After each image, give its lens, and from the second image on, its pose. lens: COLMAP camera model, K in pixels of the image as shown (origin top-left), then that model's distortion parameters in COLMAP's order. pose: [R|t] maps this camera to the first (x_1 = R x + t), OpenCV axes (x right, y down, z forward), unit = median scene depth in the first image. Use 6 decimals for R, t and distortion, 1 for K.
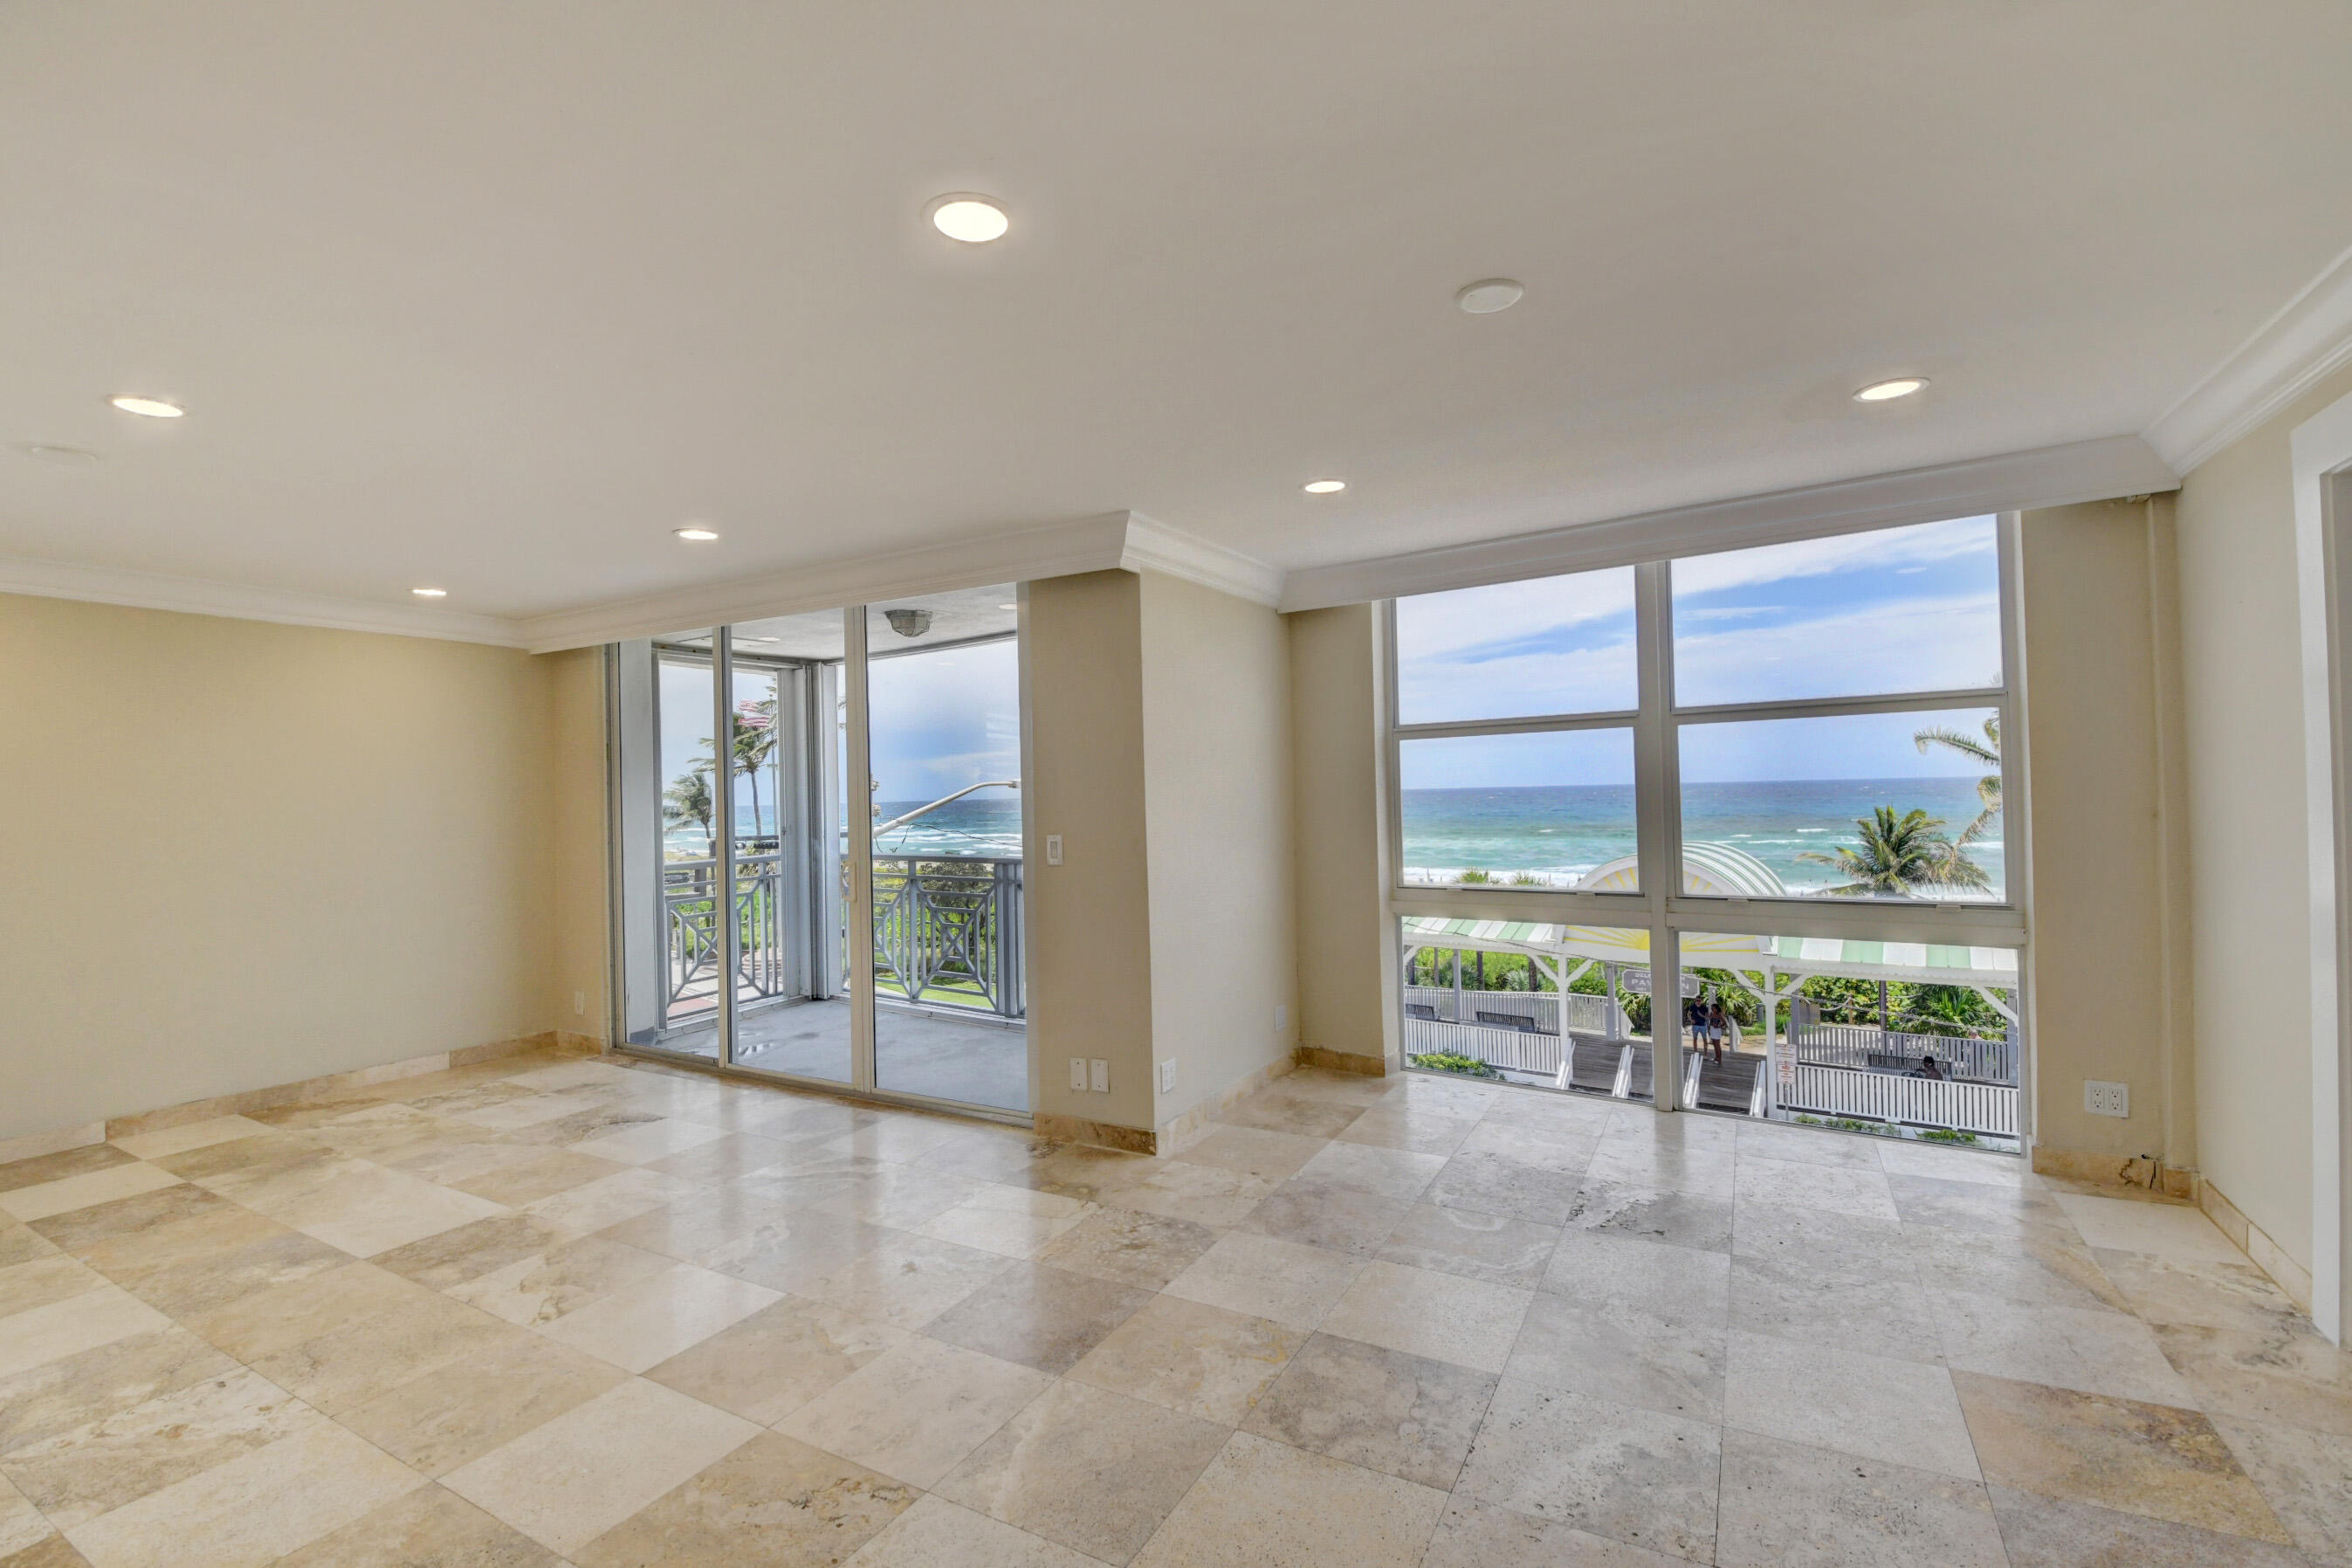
lens RADIAL K [[1036.7, 0, 1204.7], [0, 1036.7, 787.9], [0, 0, 1]] dist [0.003517, -0.018320]
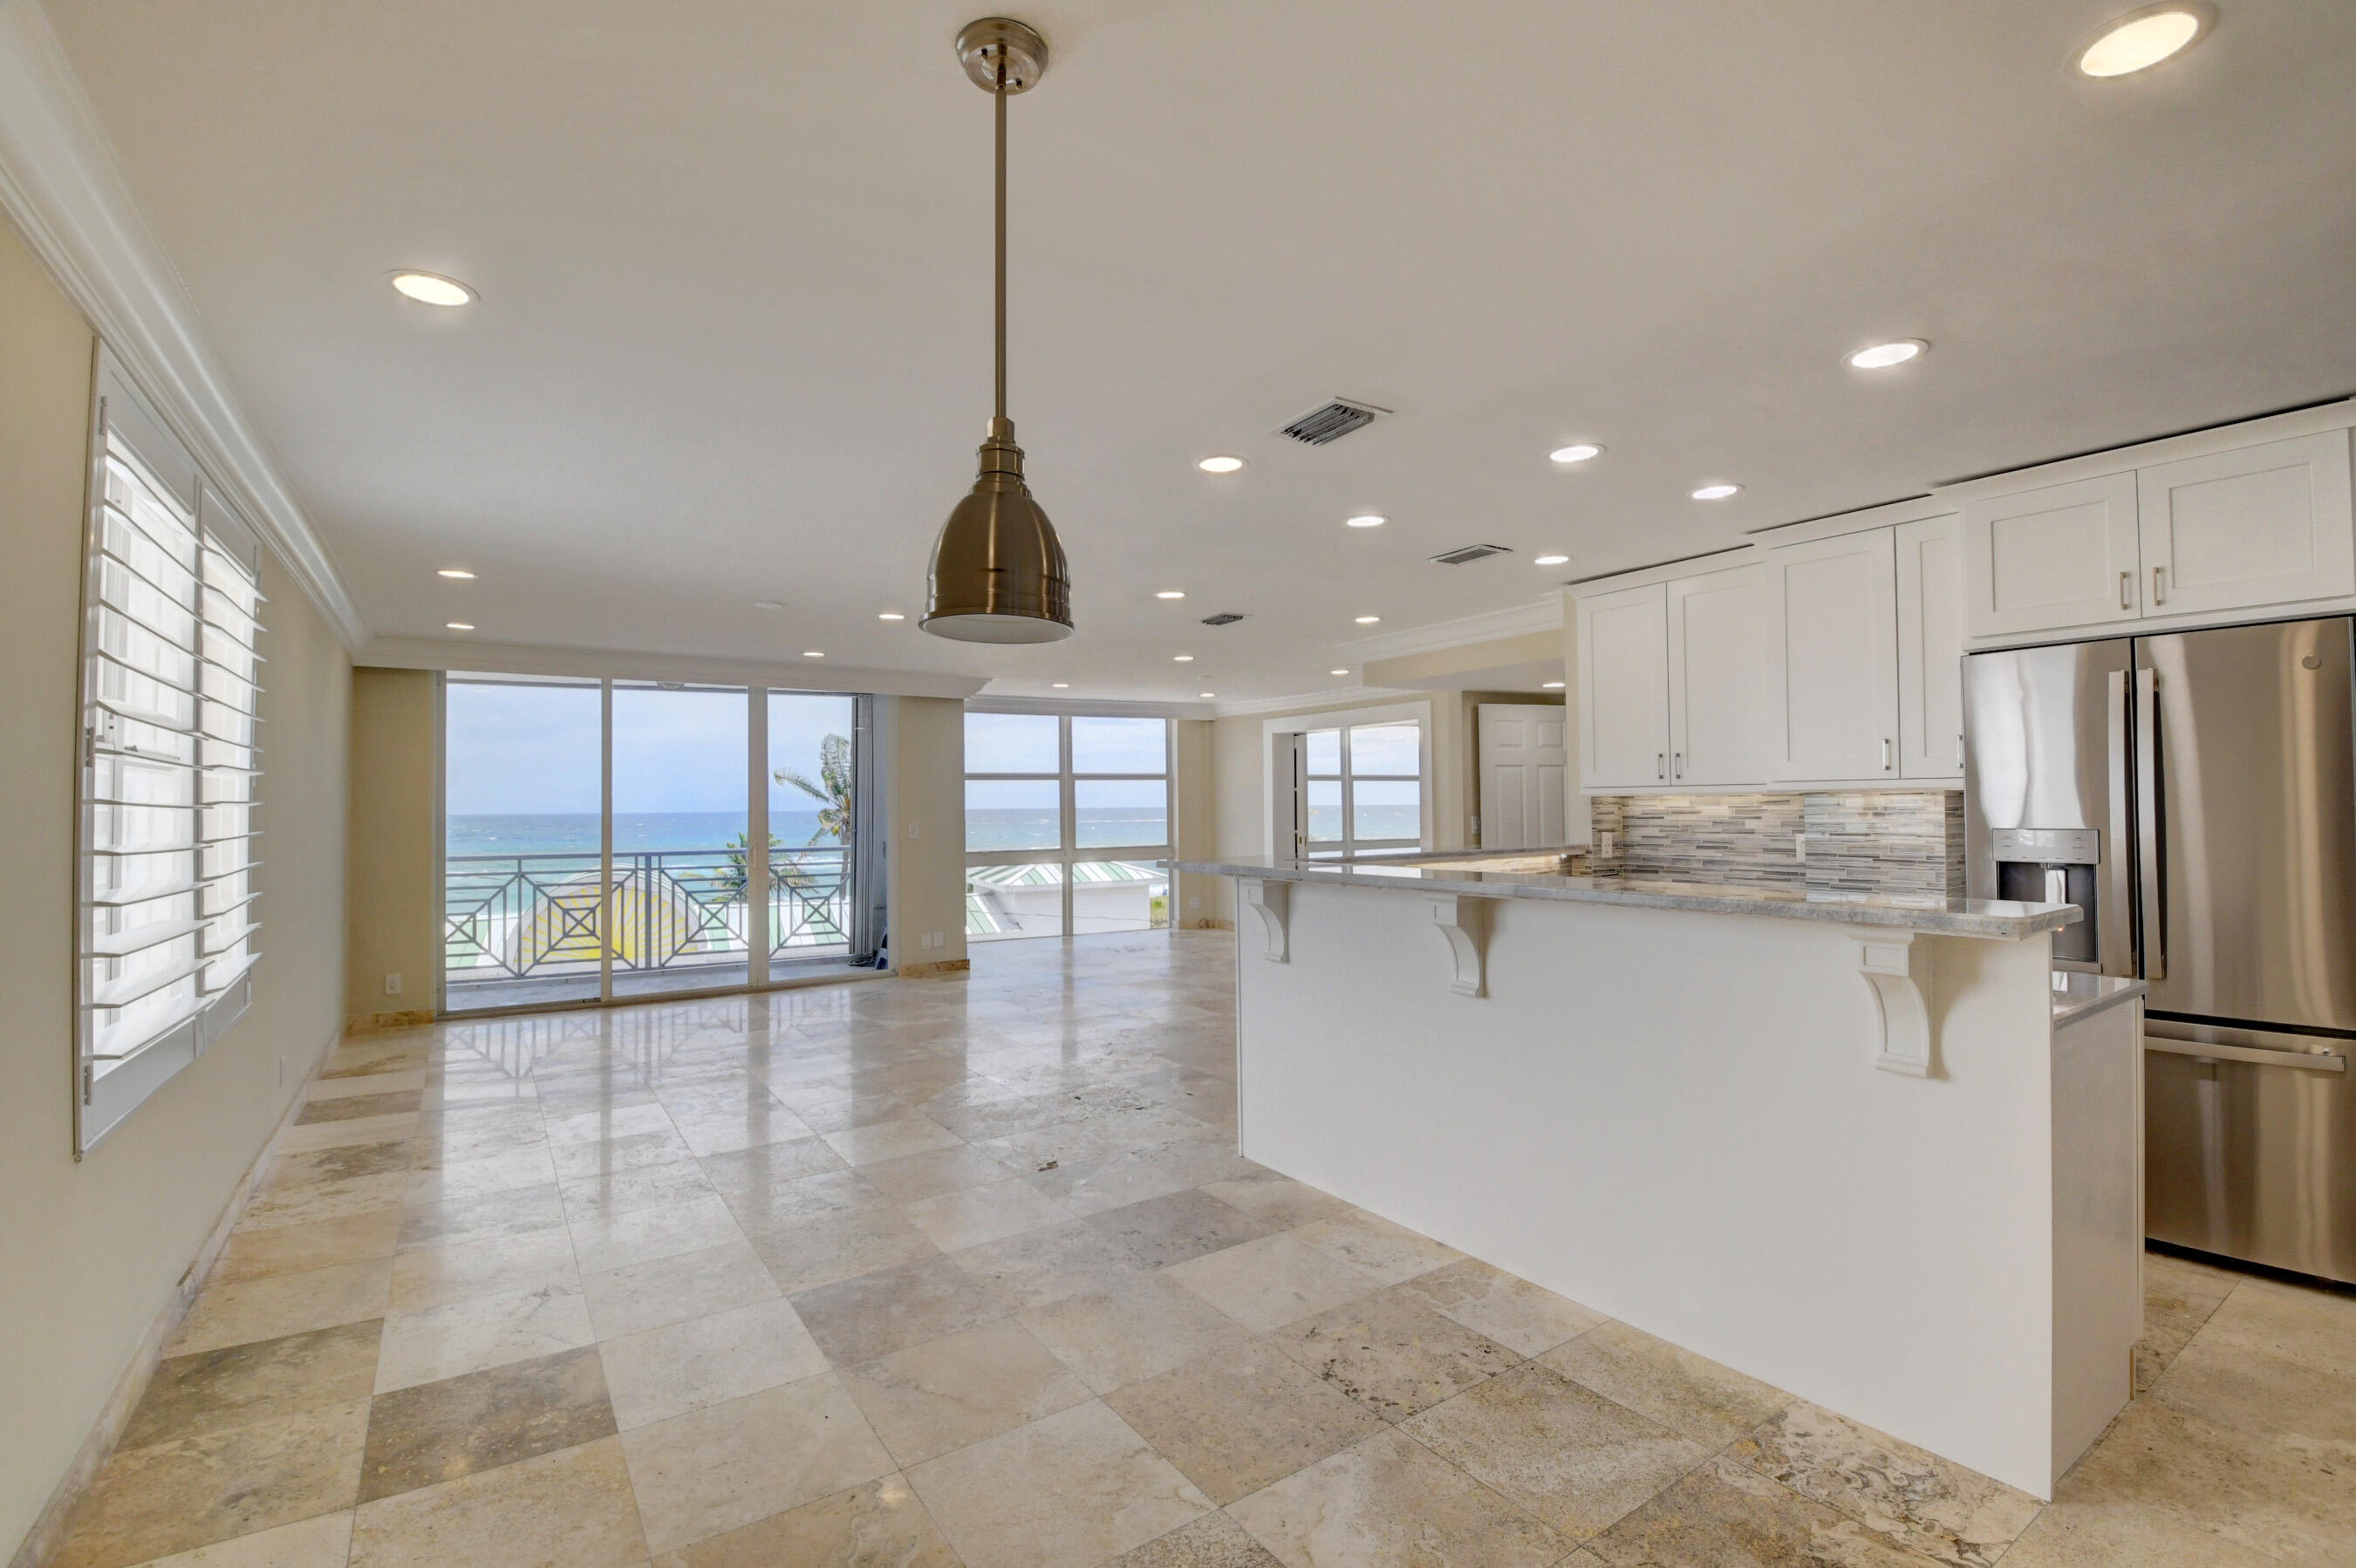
lens RADIAL K [[1038.4, 0, 1175.6], [0, 1038.4, 778.7], [0, 0, 1]] dist [0.003517, -0.018320]
pose [[0.468713, 0.041019, 0.882398, -1.747982], [-0.004573, 0.999021, -0.044011, 0.046678], [-0.883339, 0.016594, 0.468441, -0.407443]]
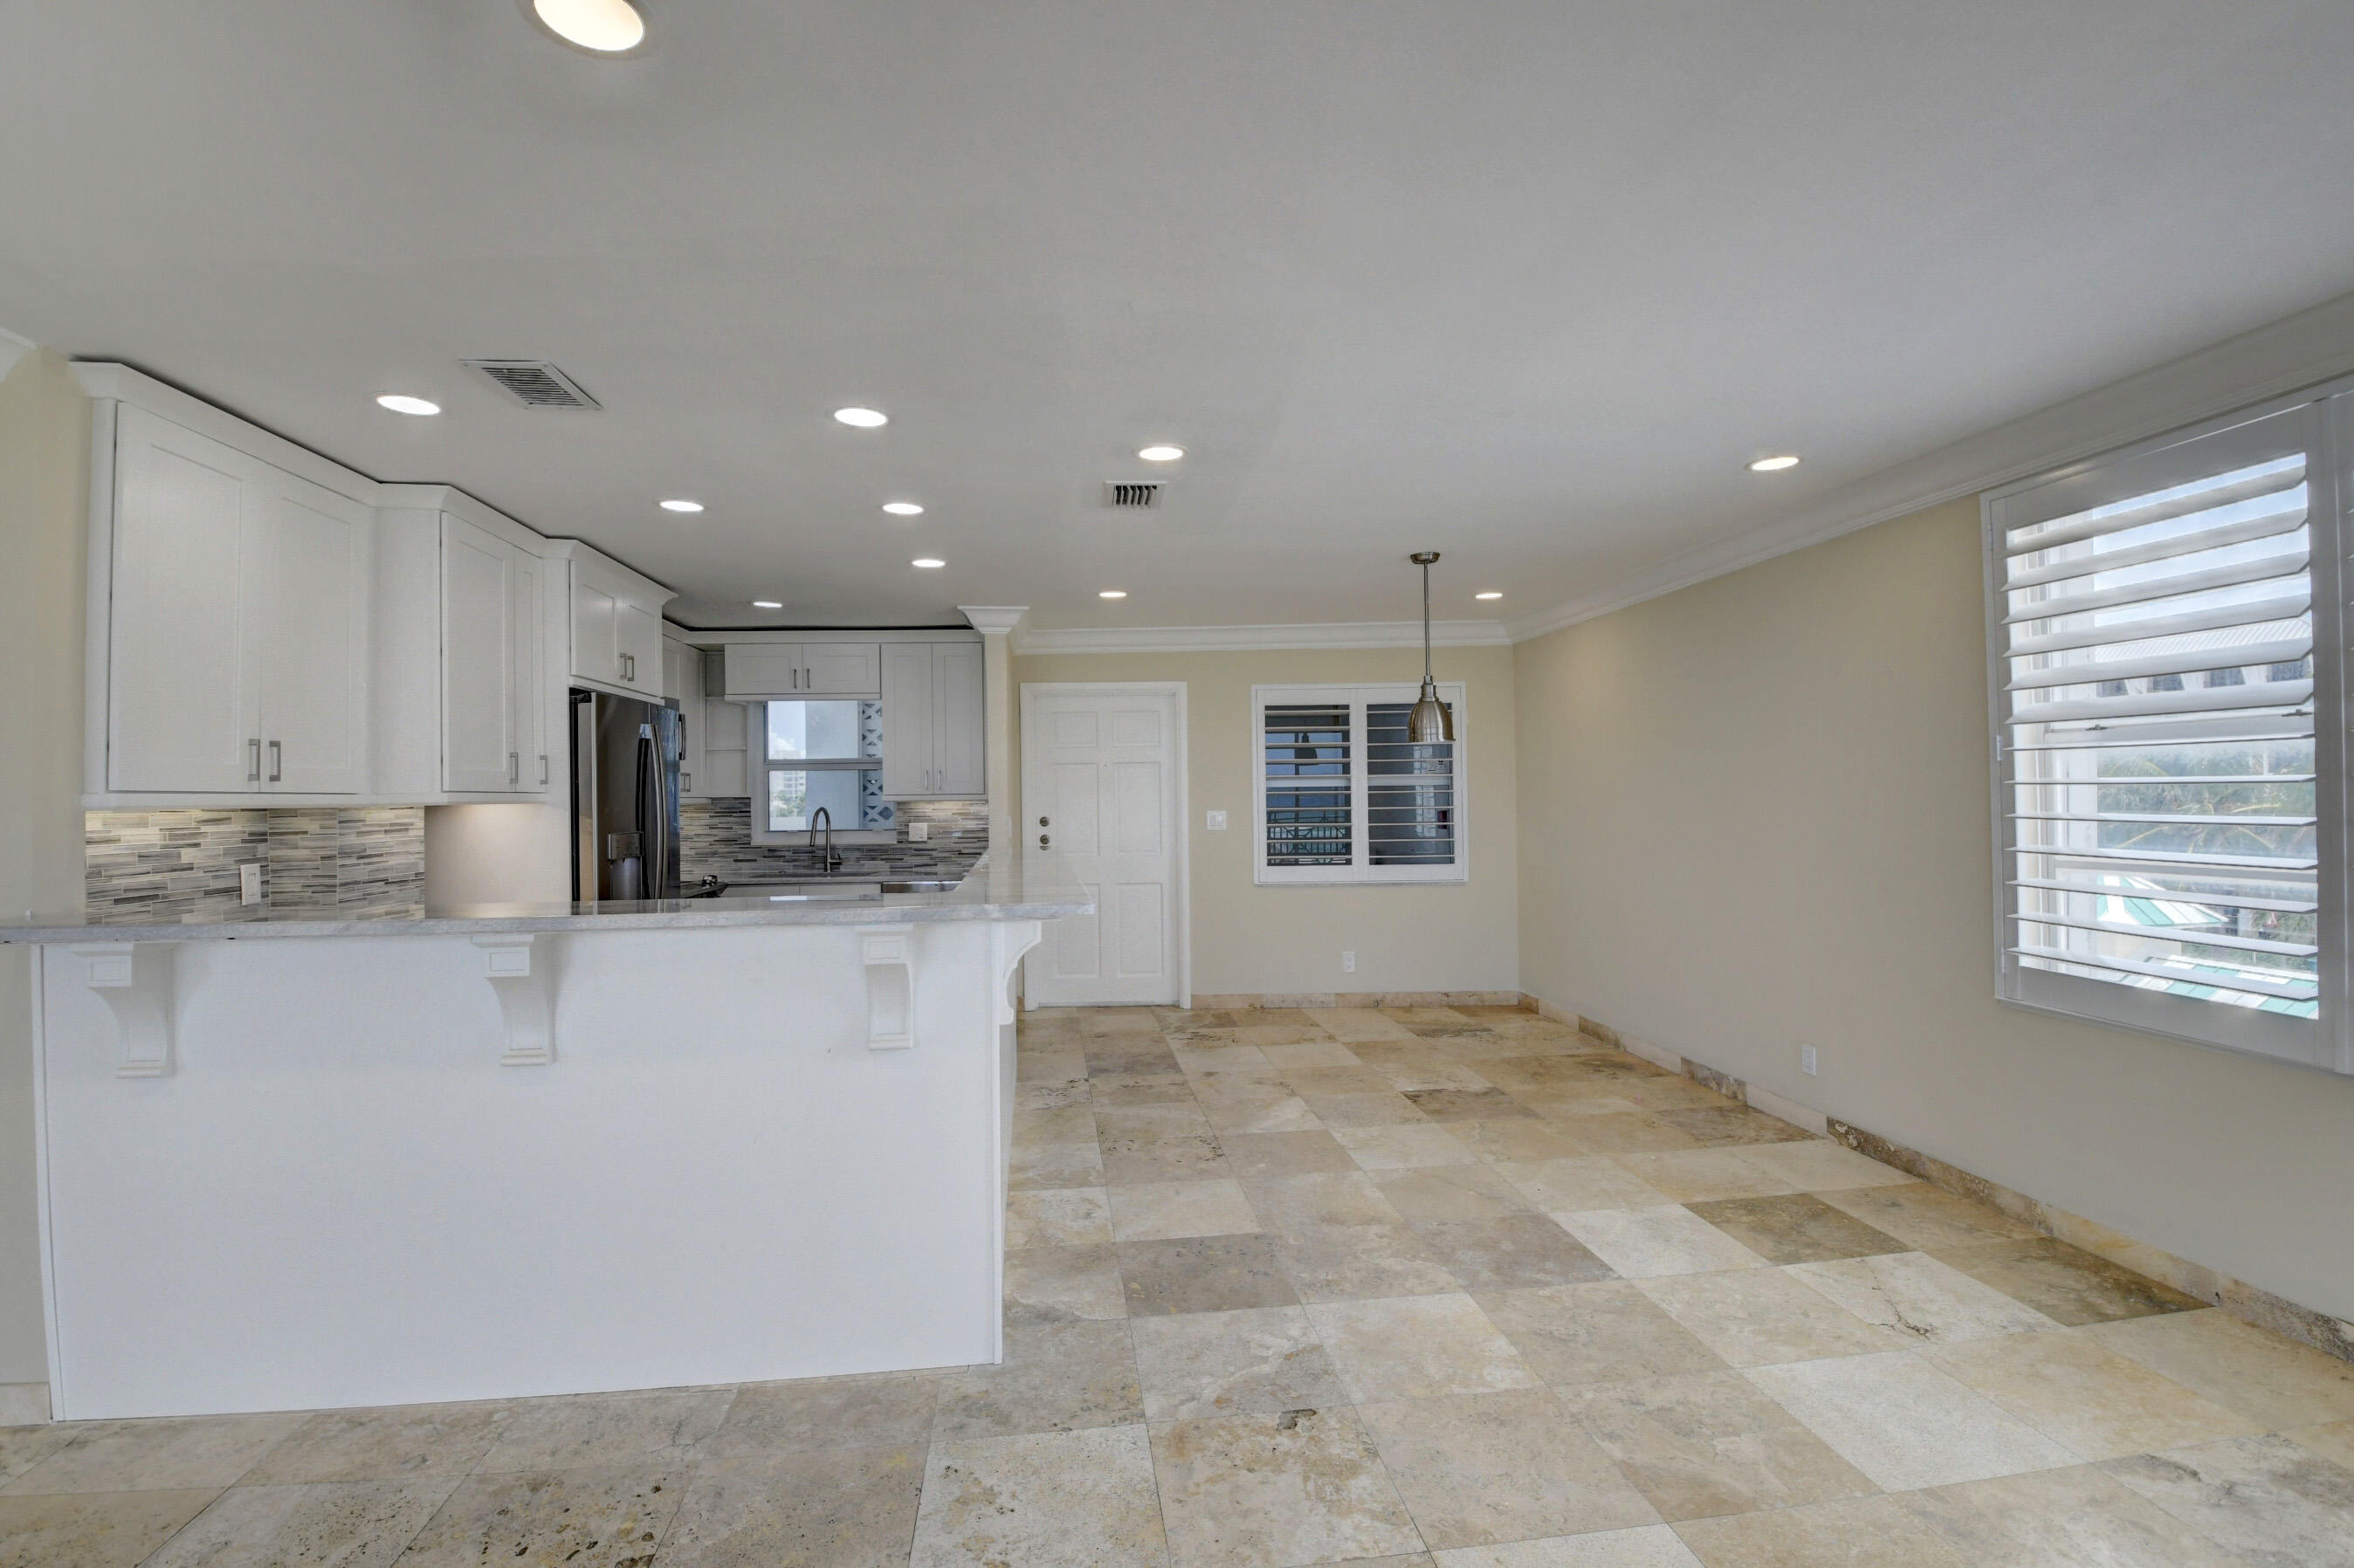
lens RADIAL K [[1037.5, 0, 1165.9], [0, 1037.5, 785.4], [0, 0, 1]] dist [0.003517, -0.018320]
pose [[-0.820139, 0.028988, -0.571429, -0.574445], [0.034832, 0.999393, 0.000705, 0.016999], [0.571103, -0.019325, -0.820651, 0.577636]]
